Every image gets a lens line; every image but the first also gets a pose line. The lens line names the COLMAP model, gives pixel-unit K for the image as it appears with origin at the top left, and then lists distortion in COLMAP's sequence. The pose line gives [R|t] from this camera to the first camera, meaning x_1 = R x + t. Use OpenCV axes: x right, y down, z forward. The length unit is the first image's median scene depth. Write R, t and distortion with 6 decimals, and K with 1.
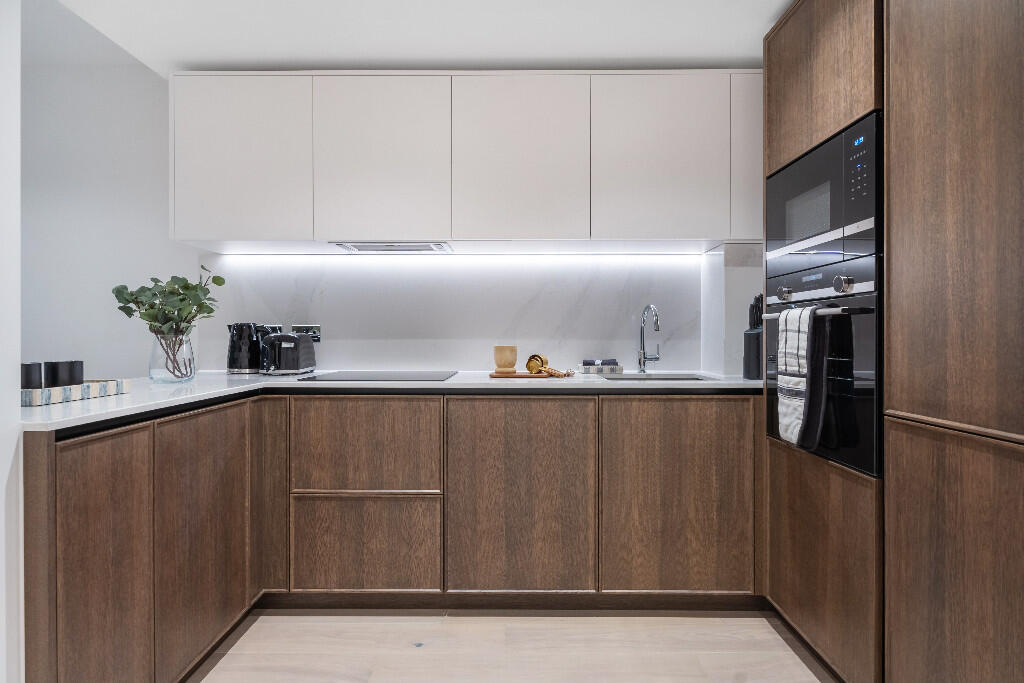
lens RADIAL K [[525.2, 0, 514.0], [0, 525.2, 337.4], [0, 0, 1]] dist [0.001887, -0.000020]
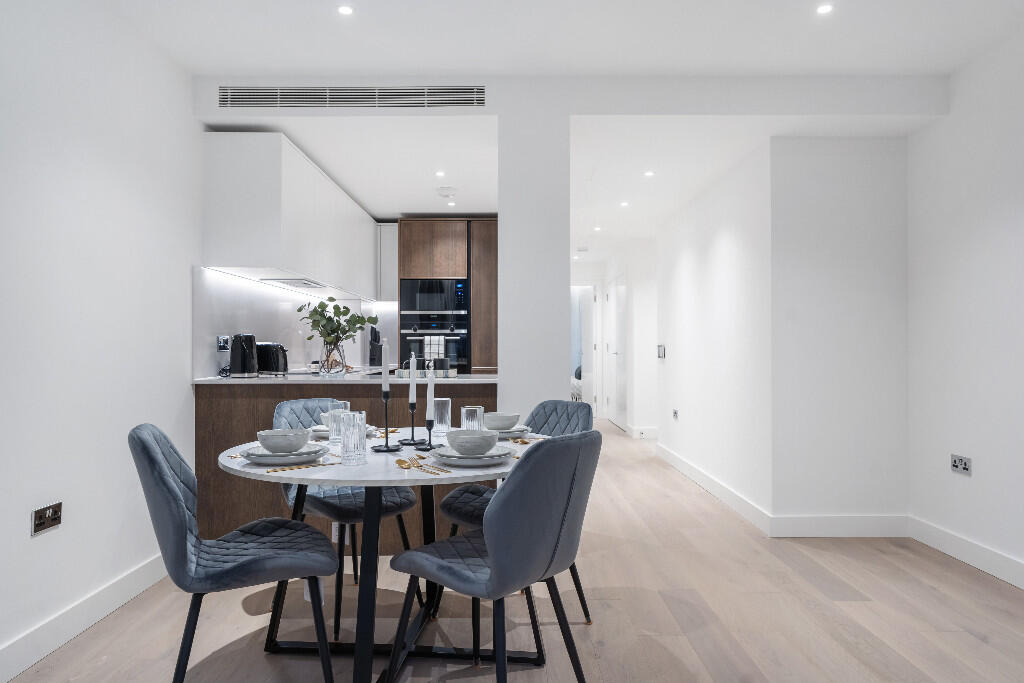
lens RADIAL K [[683.3, 0, 512.0], [0, 683.3, 341.5], [0, 0, 1]] dist [-0.009219, 0.000429]
pose [[-0.012976, 0.010671, 0.999859, -2.616487], [0.006447, 0.999923, -0.010588, 0.011004], [-0.999895, 0.006309, -0.013044, 0.548783]]
